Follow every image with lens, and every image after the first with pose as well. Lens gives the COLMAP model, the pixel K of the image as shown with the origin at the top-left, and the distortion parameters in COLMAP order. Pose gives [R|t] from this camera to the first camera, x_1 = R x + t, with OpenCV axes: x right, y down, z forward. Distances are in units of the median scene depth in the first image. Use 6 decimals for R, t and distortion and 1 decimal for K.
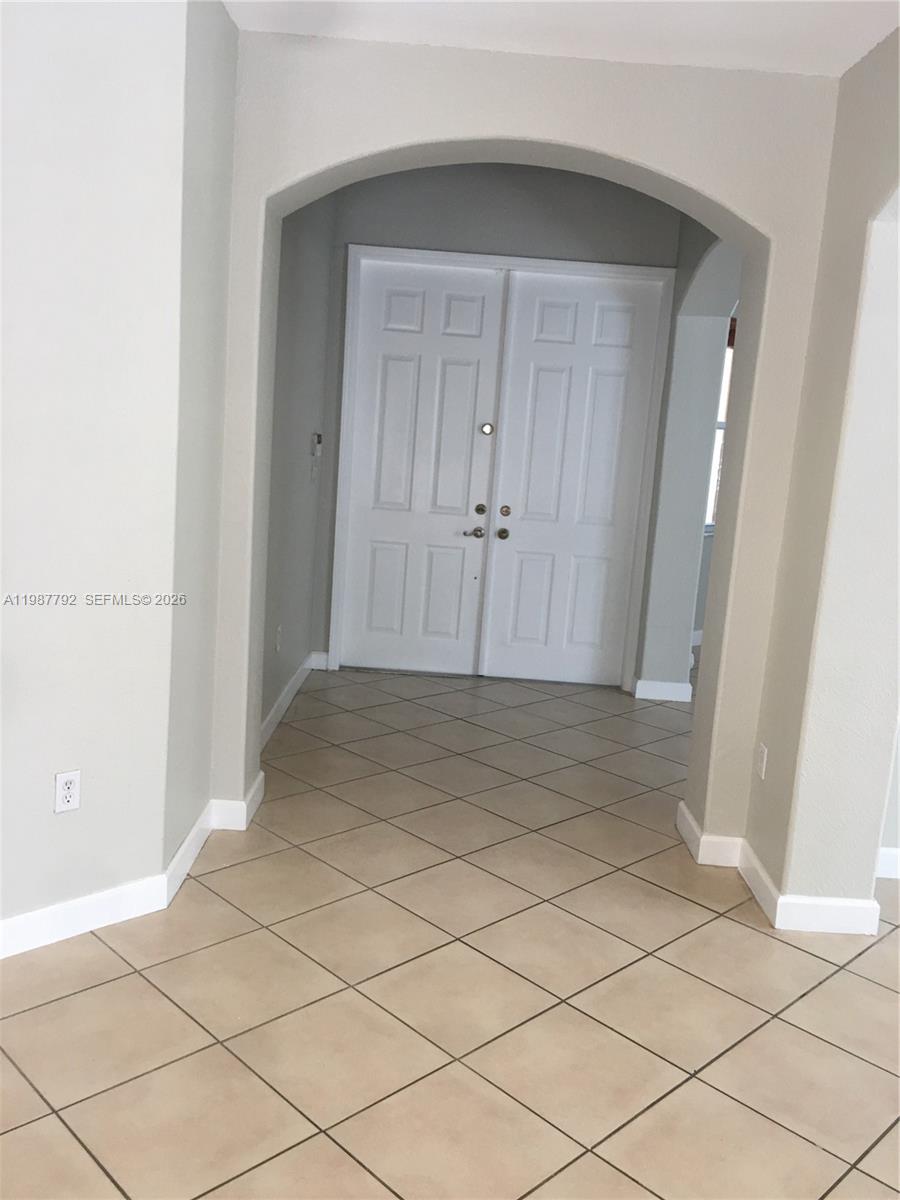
lens RADIAL K [[1033.4, 0, 456.6], [0, 1033.4, 599.4], [0, 0, 1]] dist [0.044739, -0.025740]
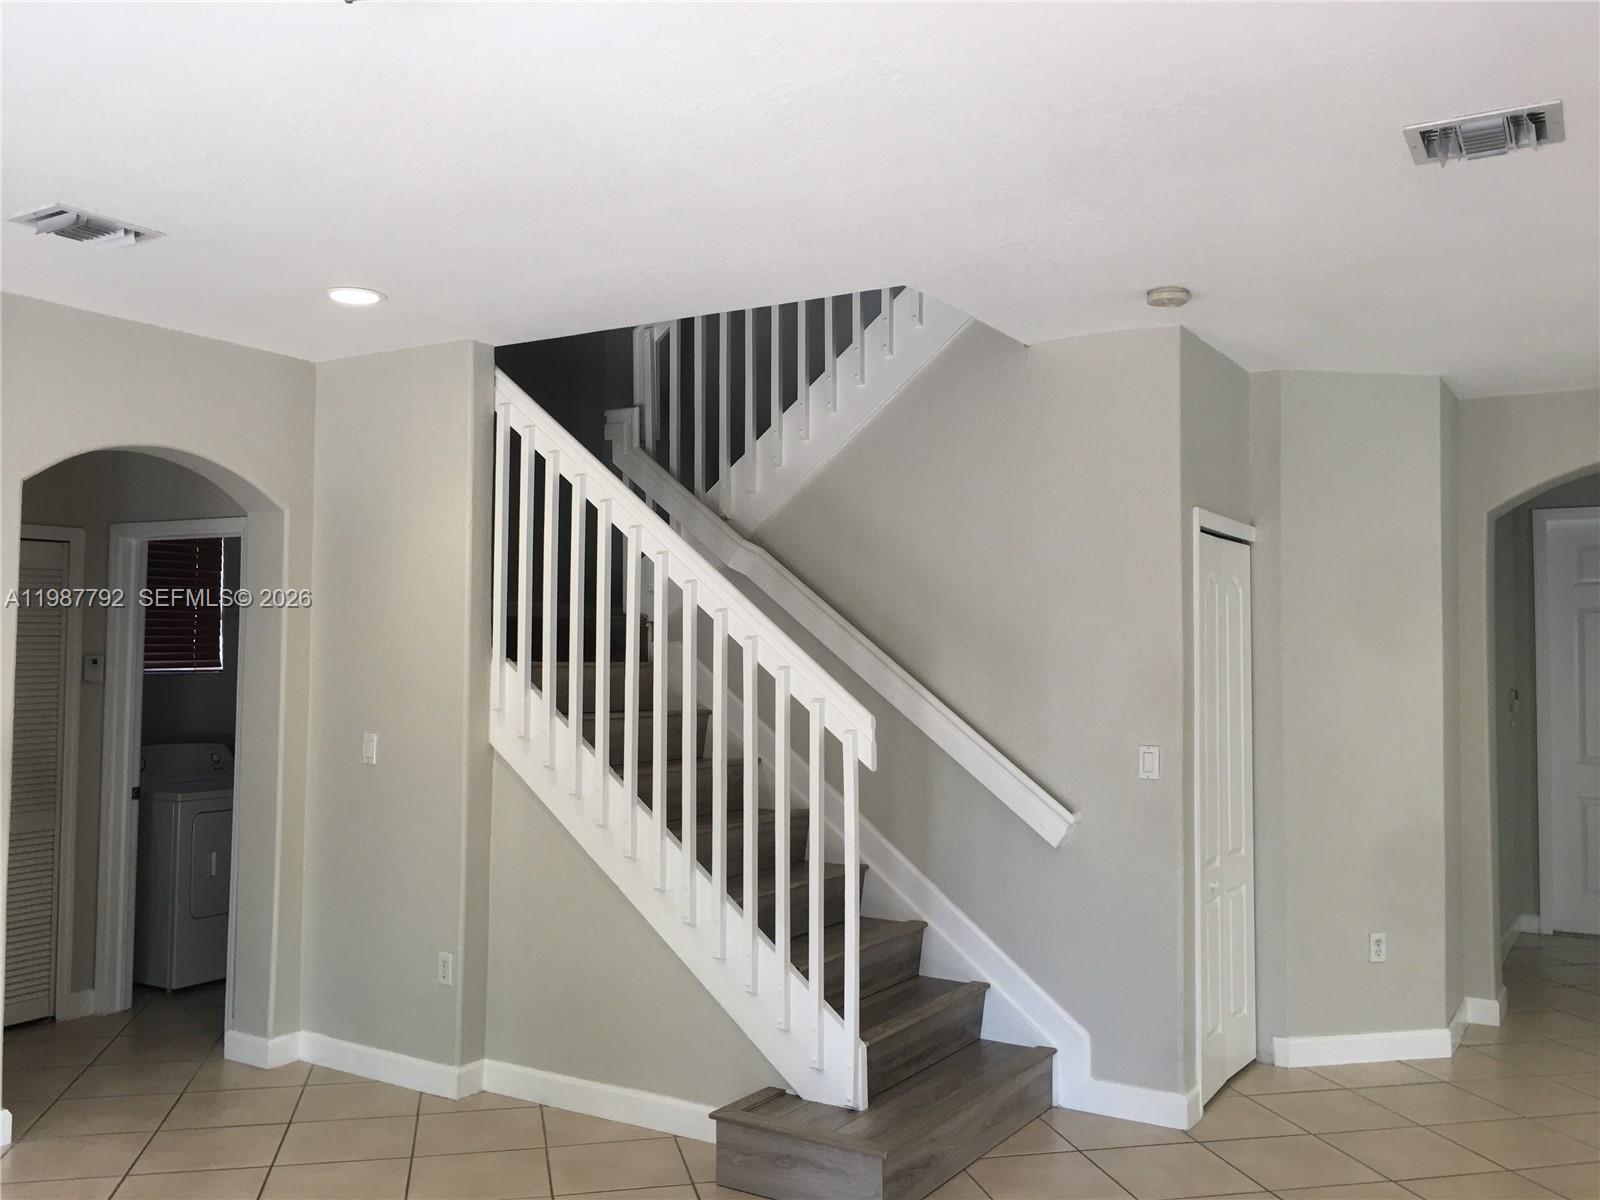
lens RADIAL K [[1377.8, 0, 814.8], [0, 1377.8, 605.6], [0, 0, 1]] dist [0.044739, -0.025740]
pose [[0.852689, -0.089178, -0.514750, -0.006914], [-0.031816, 0.974629, -0.221554, 0.089220], [0.521448, 0.205294, 0.828219, -0.538248]]
